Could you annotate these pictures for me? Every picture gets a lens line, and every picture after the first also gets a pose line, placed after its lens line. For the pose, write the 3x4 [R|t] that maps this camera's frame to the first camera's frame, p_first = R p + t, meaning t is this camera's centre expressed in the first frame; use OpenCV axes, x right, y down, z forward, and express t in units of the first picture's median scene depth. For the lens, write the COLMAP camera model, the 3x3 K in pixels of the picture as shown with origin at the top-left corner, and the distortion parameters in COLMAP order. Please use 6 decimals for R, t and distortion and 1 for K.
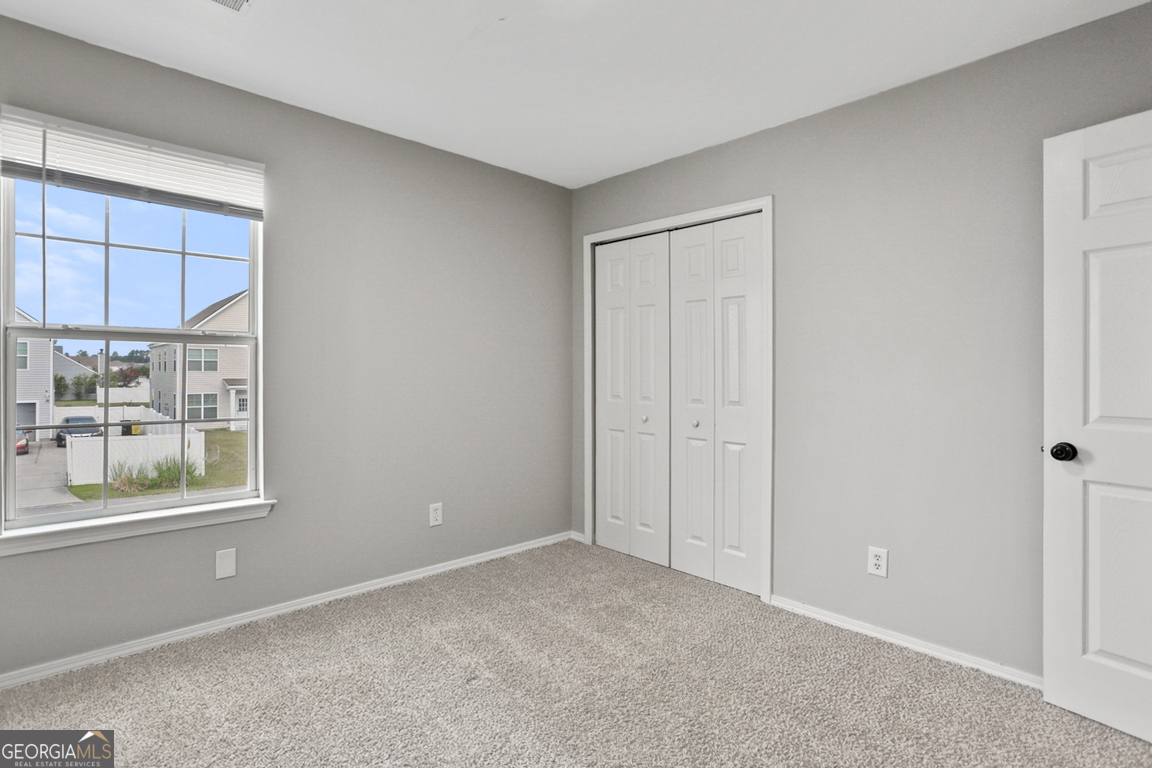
lens RADIAL K [[566.7, 0, 573.7], [0, 566.7, 378.4], [0, 0, 1]] dist [-0.045240, 0.022782]
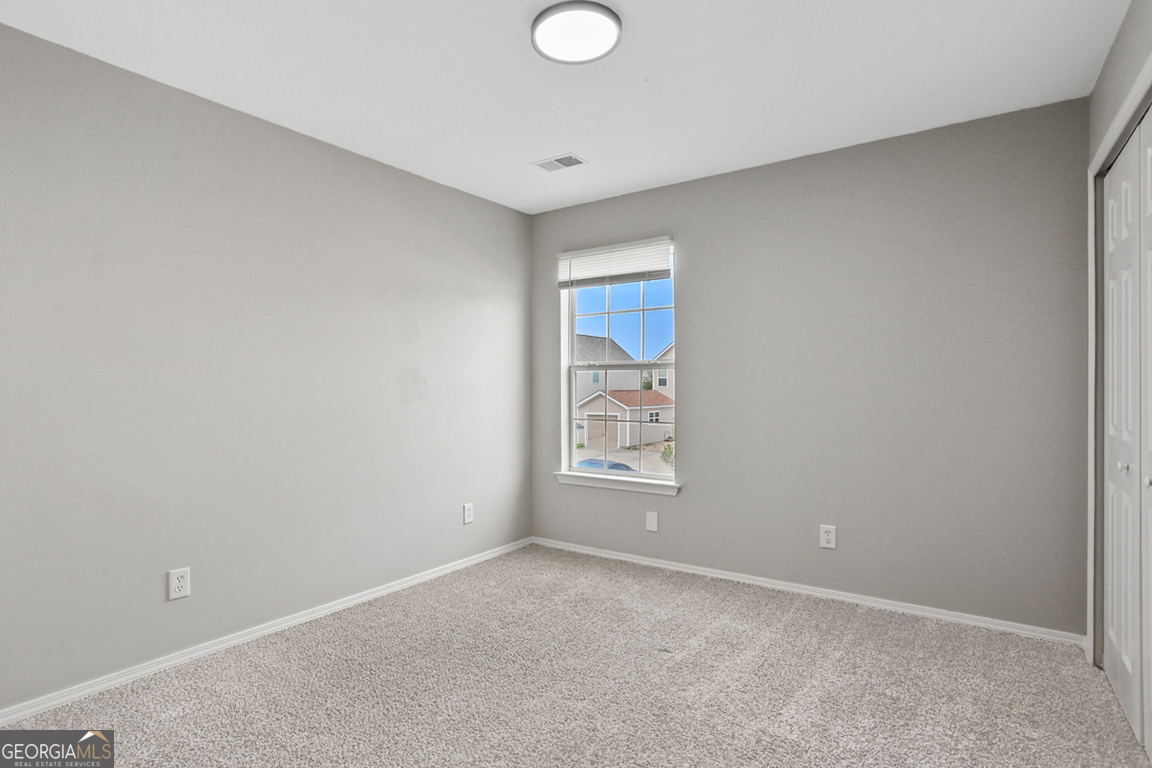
lens RADIAL K [[589.6, 0, 576.9], [0, 589.6, 418.1], [0, 0, 1]] dist [-0.000358, -0.000001]
pose [[0.228458, 0.043570, -0.972578, 0.789245], [-0.007620, 0.999048, 0.042965, -0.001215], [0.973524, -0.002404, 0.228573, 0.445650]]
